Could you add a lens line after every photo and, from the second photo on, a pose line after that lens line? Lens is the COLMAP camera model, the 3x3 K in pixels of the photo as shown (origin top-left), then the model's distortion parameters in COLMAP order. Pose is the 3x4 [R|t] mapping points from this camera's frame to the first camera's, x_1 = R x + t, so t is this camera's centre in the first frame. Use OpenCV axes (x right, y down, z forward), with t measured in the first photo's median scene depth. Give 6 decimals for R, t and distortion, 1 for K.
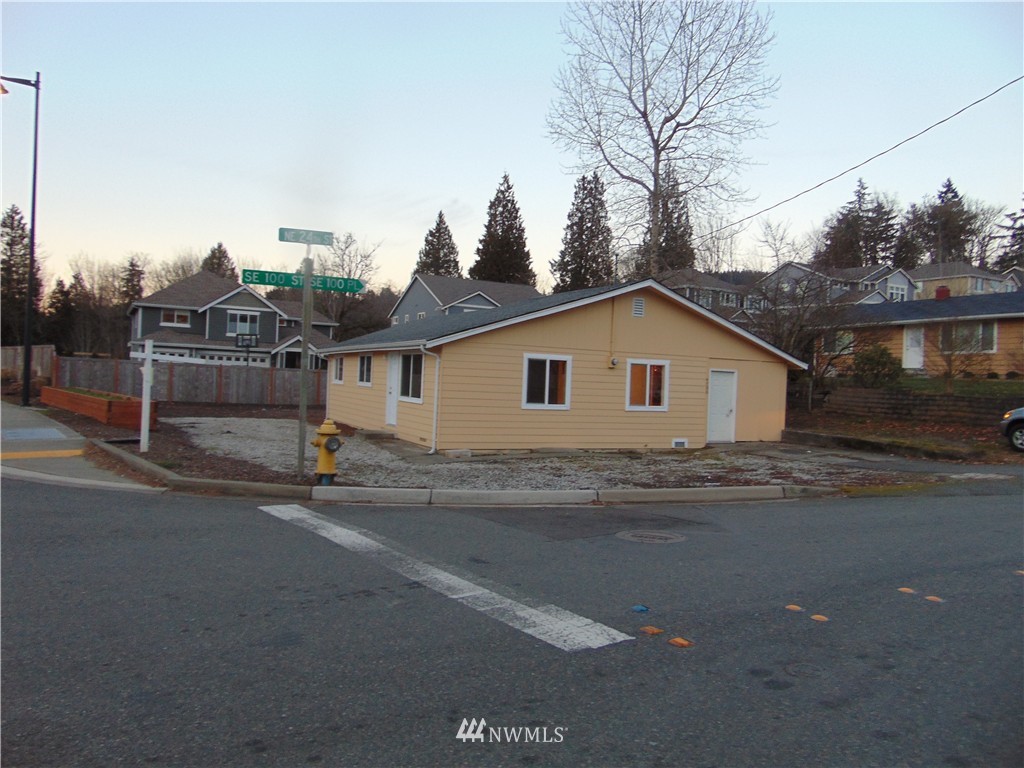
lens RADIAL K [[769.9, 0, 514.2], [0, 769.9, 384.6], [0, 0, 1]] dist [-0.027167, 0.064468]
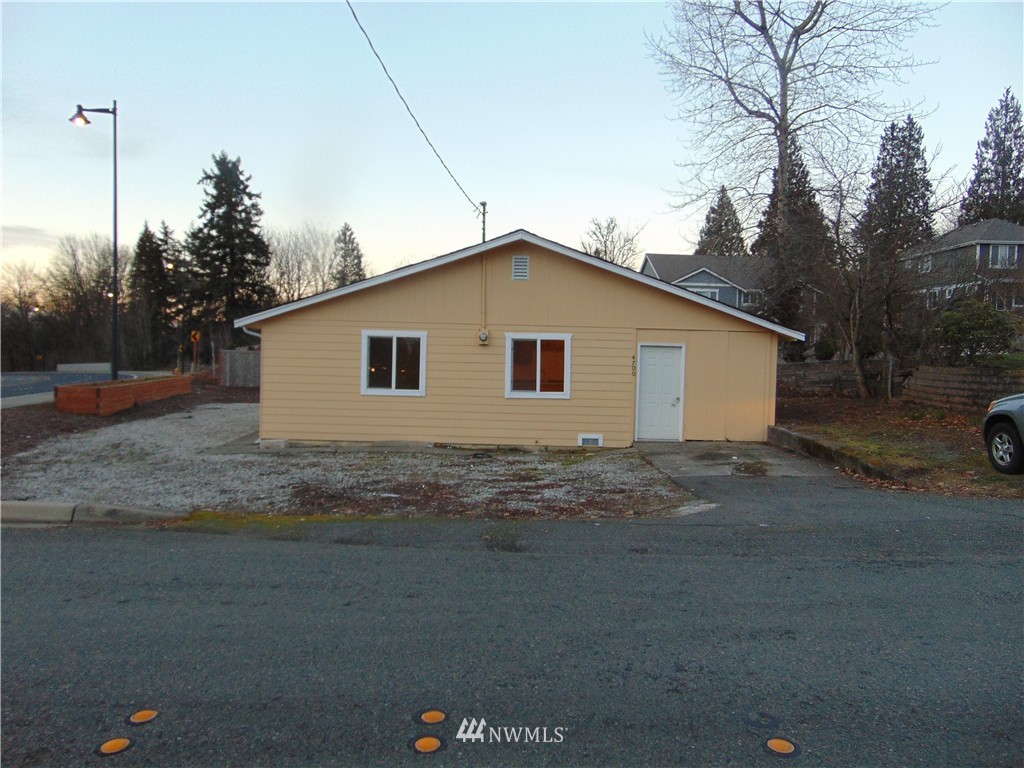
lens RADIAL K [[769.9, 0, 512.7], [0, 769.9, 385.1], [0, 0, 1]] dist [-0.027167, 0.064468]
pose [[0.895947, -0.003009, -0.444150, 0.480770], [0.009813, 0.999867, 0.013020, 0.009729], [0.444052, -0.016024, 0.895858, 0.268115]]
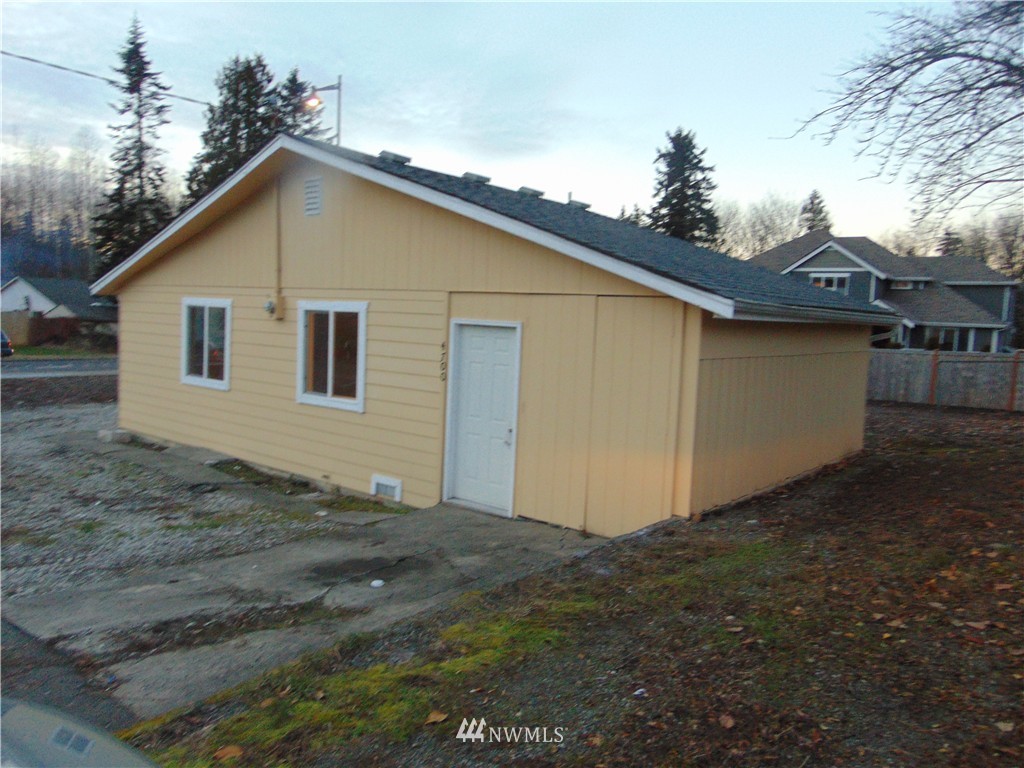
lens RADIAL K [[769.9, 0, 514.0], [0, 769.9, 378.4], [0, 0, 1]] dist [-0.027167, 0.064468]
pose [[0.430249, 0.049389, -0.901358, 0.634085], [-0.034989, 0.998664, 0.038019, -0.006154], [0.902032, 0.015180, 0.431403, 0.859481]]
